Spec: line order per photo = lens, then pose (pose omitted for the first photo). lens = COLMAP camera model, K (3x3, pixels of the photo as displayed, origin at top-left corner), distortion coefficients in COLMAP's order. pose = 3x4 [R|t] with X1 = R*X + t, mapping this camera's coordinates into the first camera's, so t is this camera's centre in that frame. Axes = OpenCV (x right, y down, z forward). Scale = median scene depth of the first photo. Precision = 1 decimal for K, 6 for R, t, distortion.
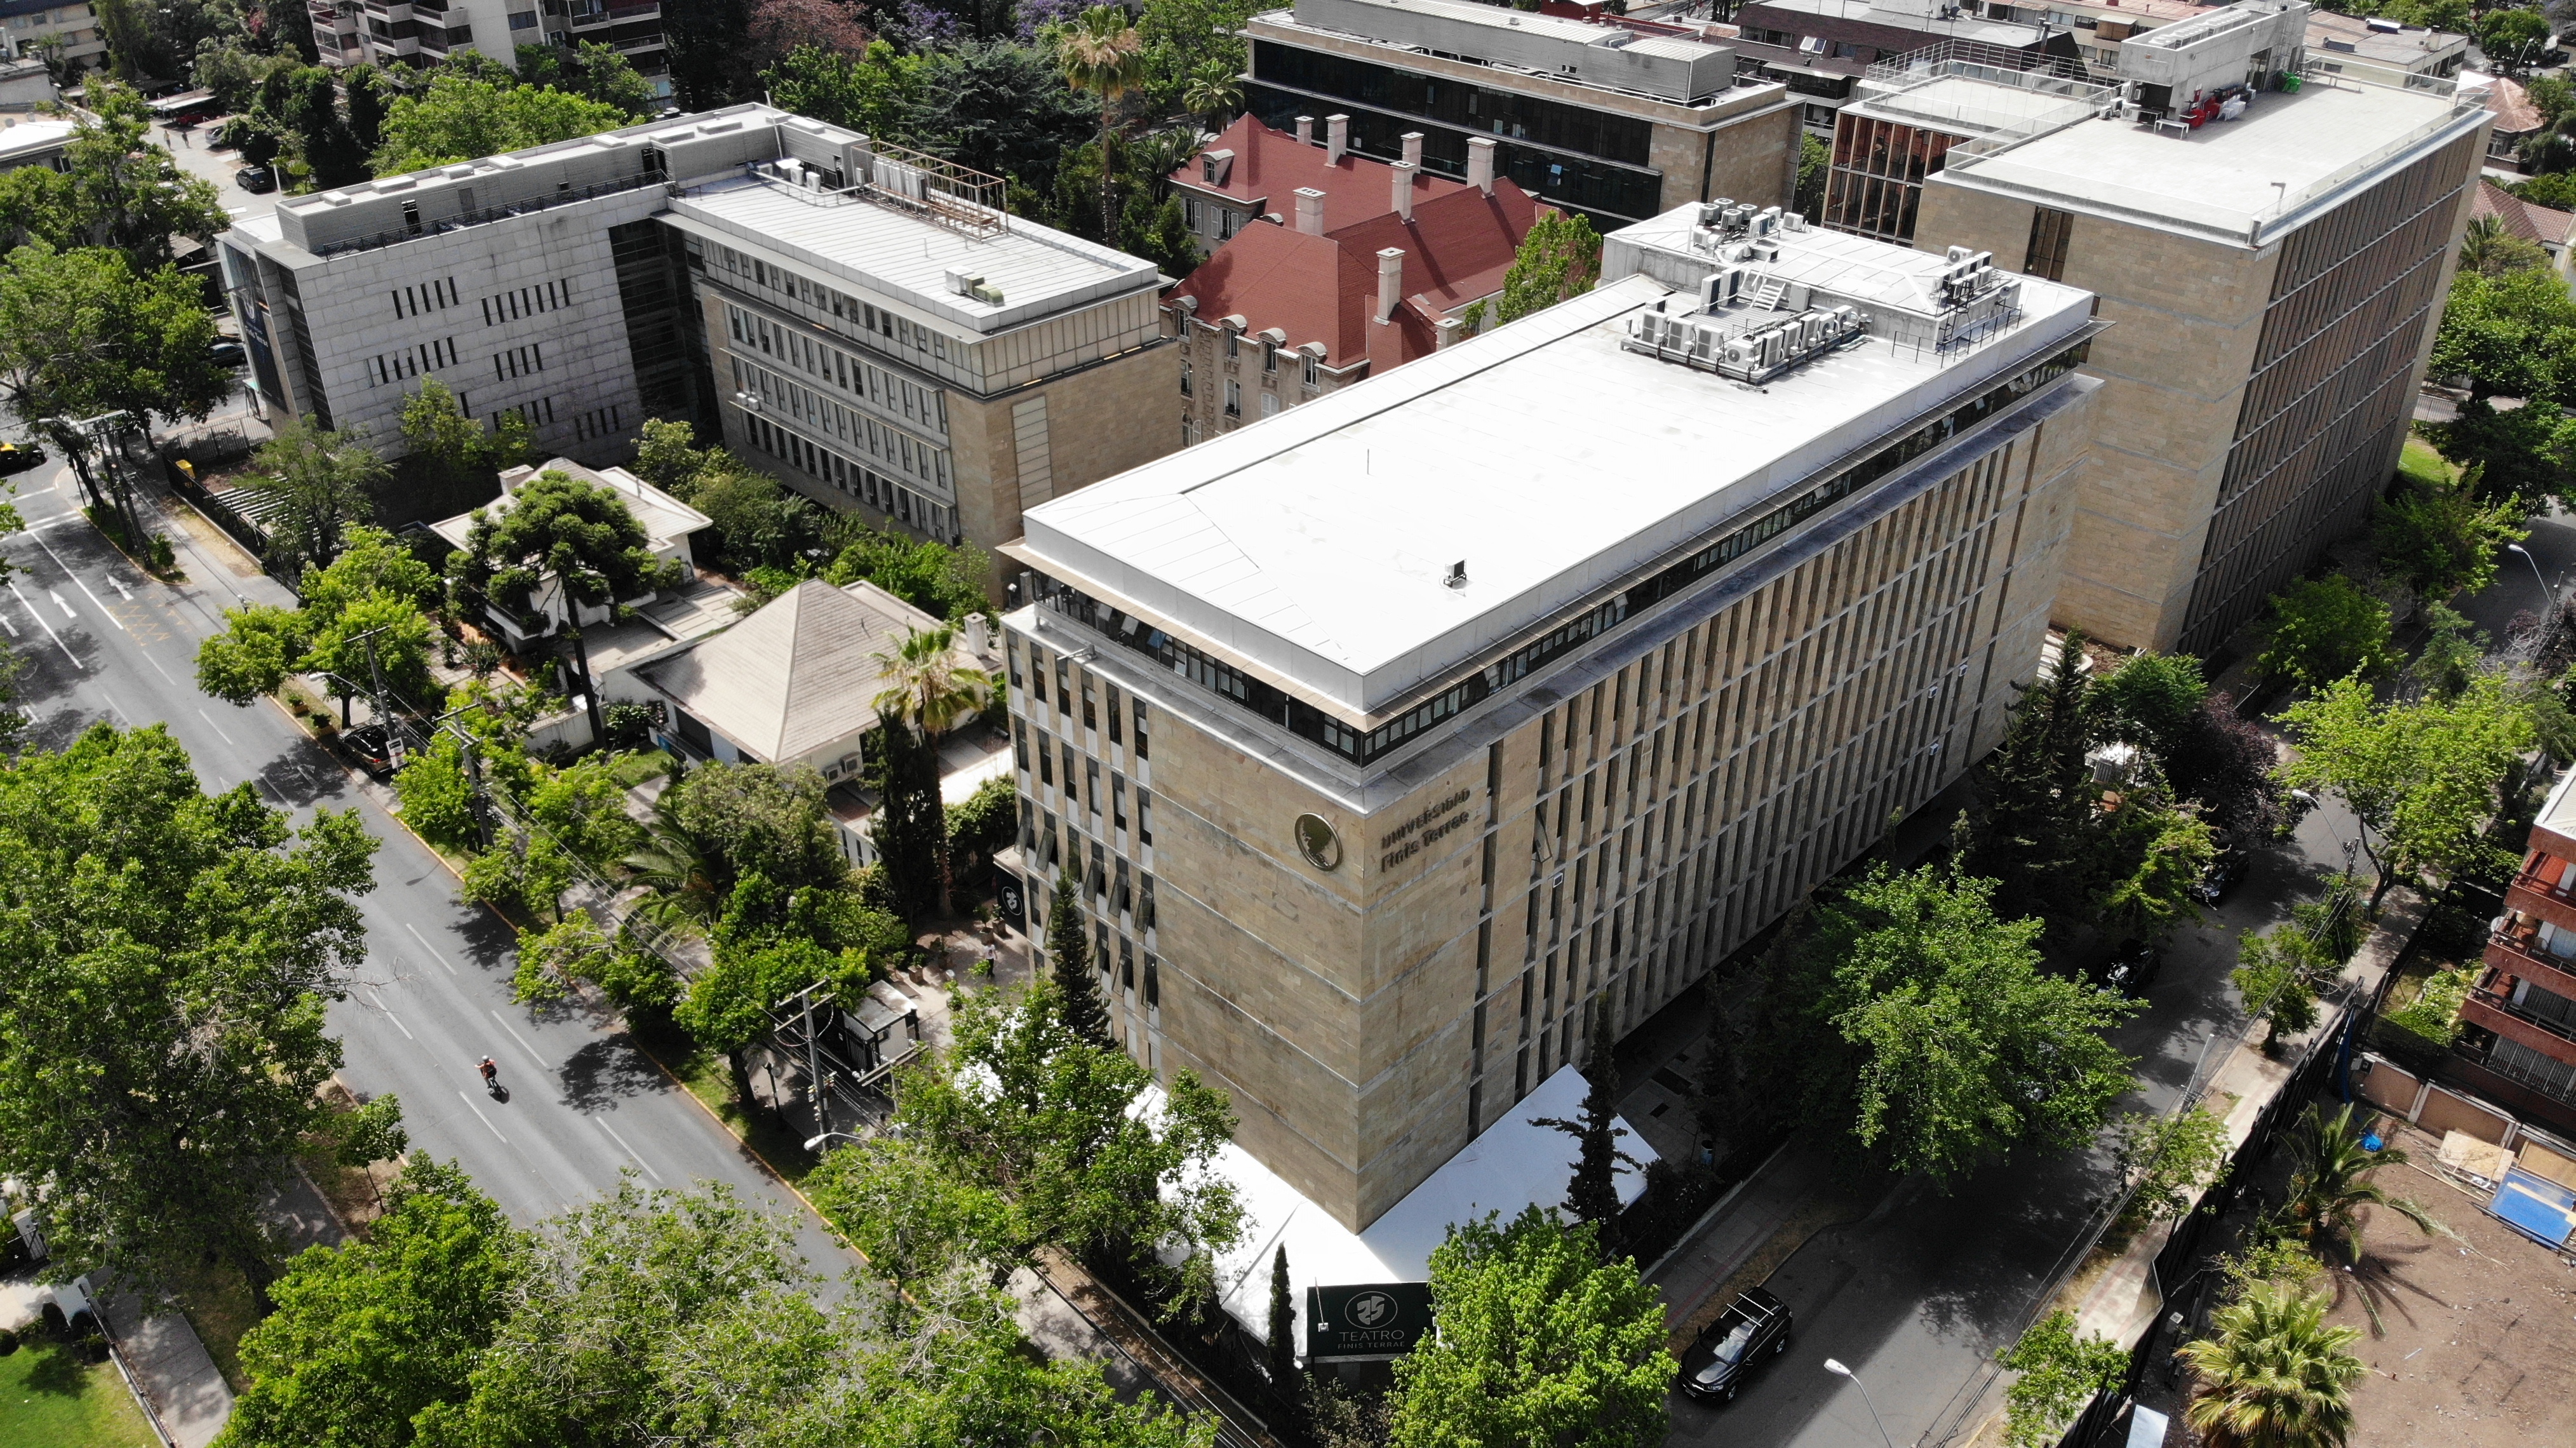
lens RADIAL K [[1927.5, 0, 1290.3], [0, 1927.5, 732.8], [0, 0, 1]] dist [0.046836, -0.114850]
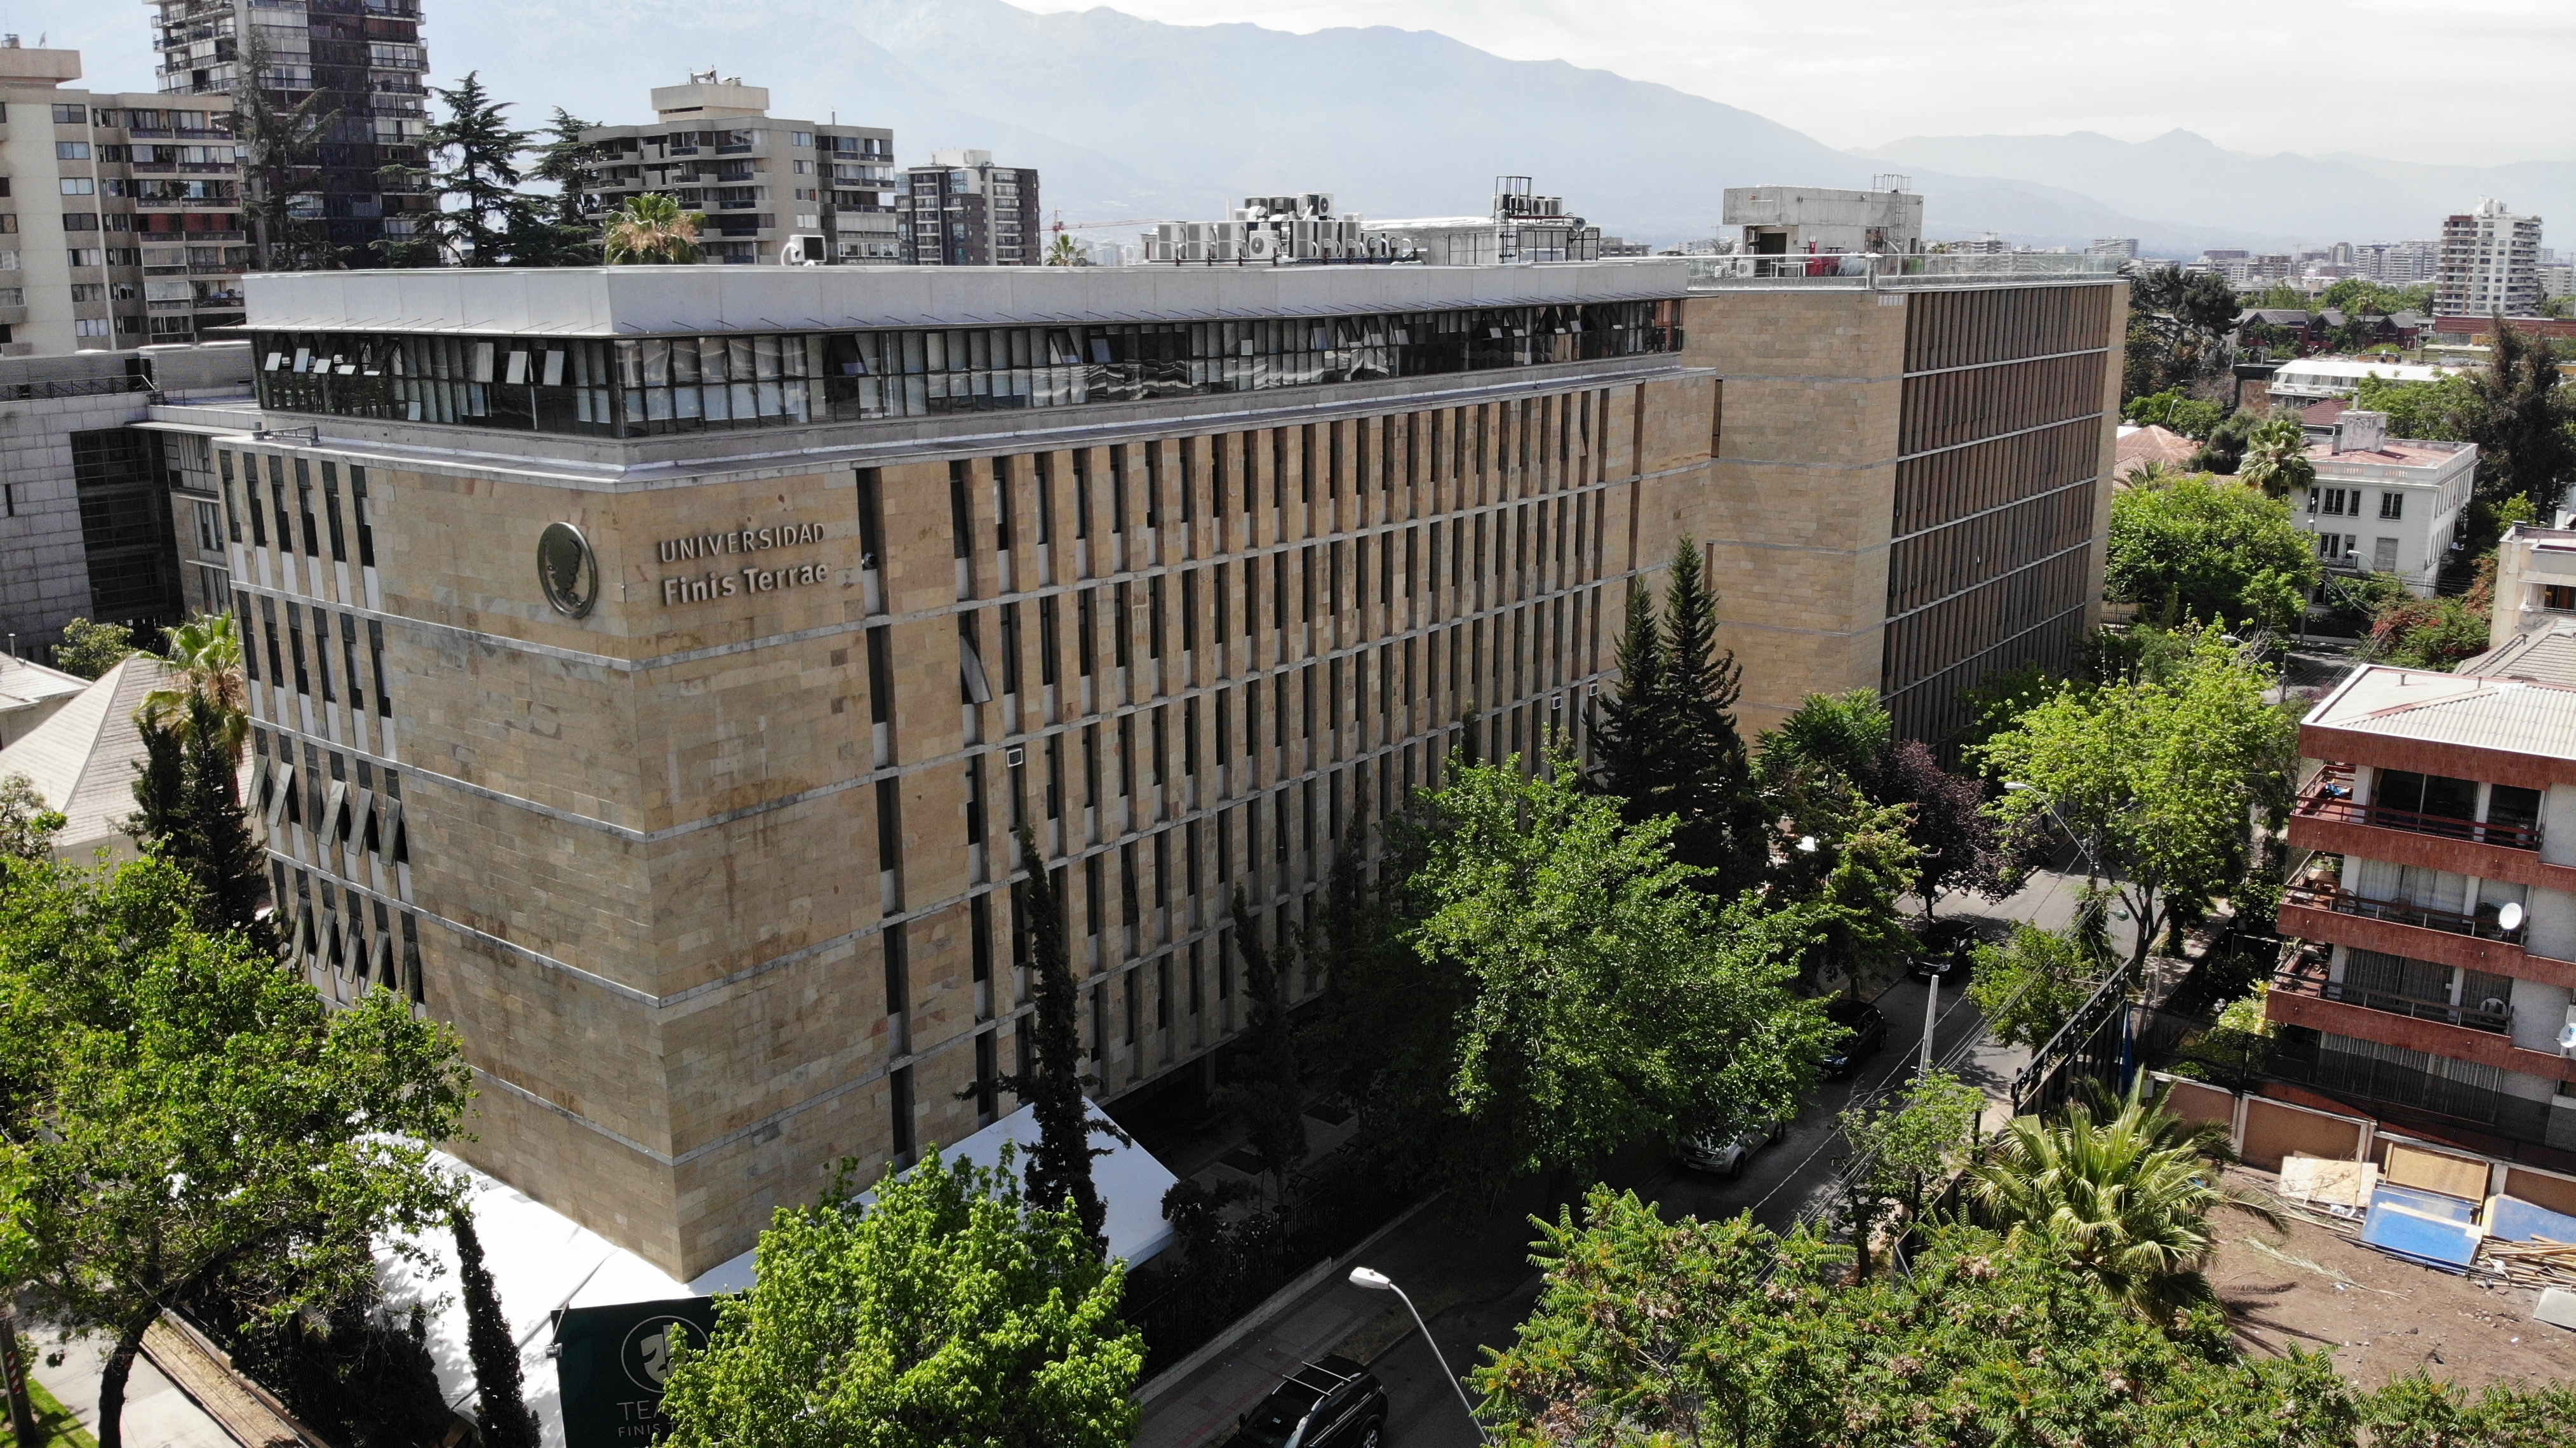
lens RADIAL K [[1927.5, 0, 1300.8], [0, 1927.5, 720.2], [0, 0, 1]] dist [0.046836, -0.114850]
pose [[0.992247, -0.029691, 0.120682, 0.156663], [0.063646, 0.955444, -0.288230, 0.268888], [-0.106747, 0.293677, 0.949926, 0.319342]]
